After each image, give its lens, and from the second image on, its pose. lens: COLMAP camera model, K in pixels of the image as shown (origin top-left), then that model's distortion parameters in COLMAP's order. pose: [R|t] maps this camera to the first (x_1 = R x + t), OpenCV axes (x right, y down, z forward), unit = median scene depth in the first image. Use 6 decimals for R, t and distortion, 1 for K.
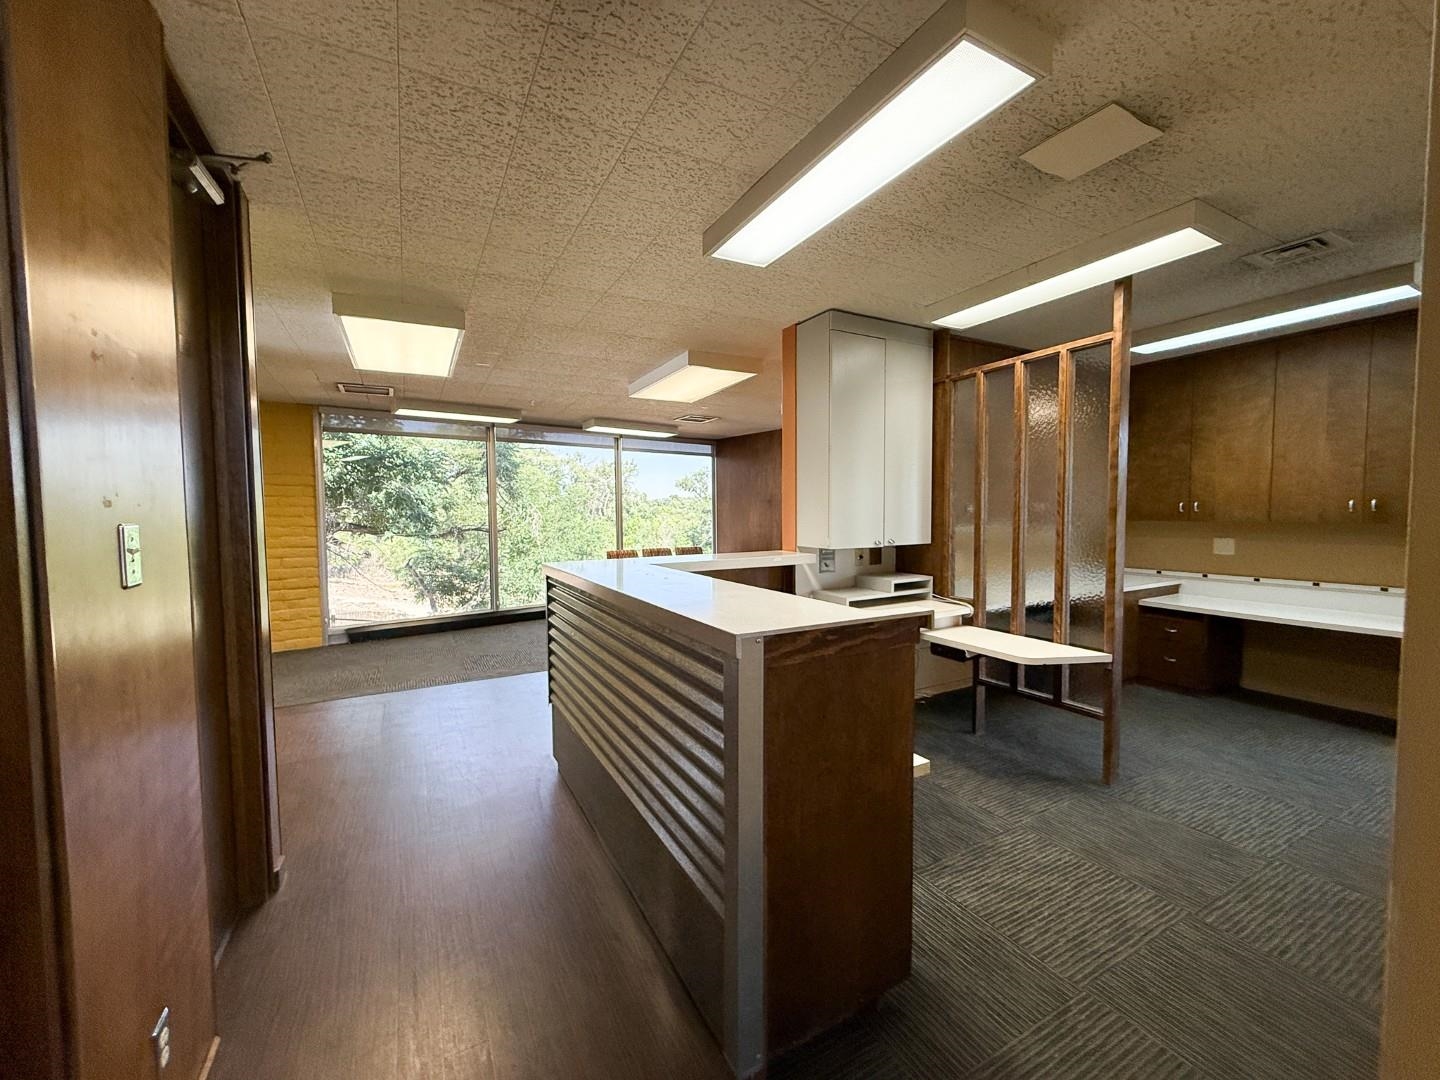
lens RADIAL K [[574.9, 0, 713.3], [0, 574.9, 537.6], [0, 0, 1]] dist [0.003237, 0.000289]
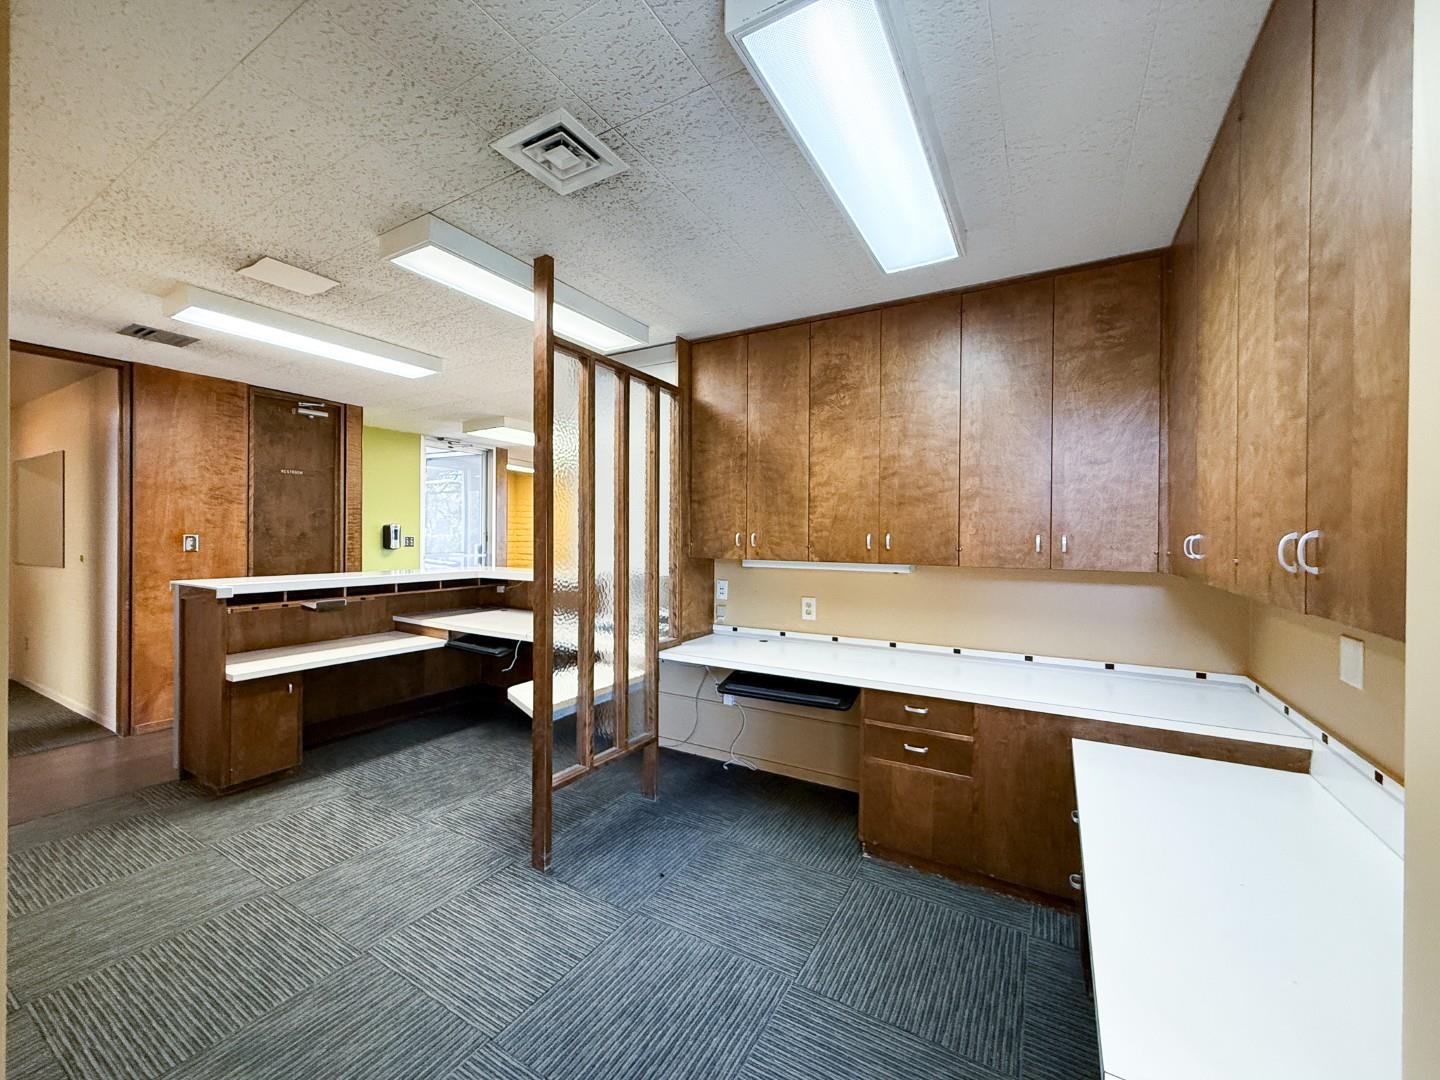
lens RADIAL K [[574.9, 0, 711.4], [0, 574.9, 538.6], [0, 0, 1]] dist [0.003237, 0.000289]
pose [[0.518288, 0.016844, -0.855040, 1.655625], [-0.057453, 0.998233, -0.015161, -0.054397], [0.853274, 0.056982, 0.518340, 0.819032]]
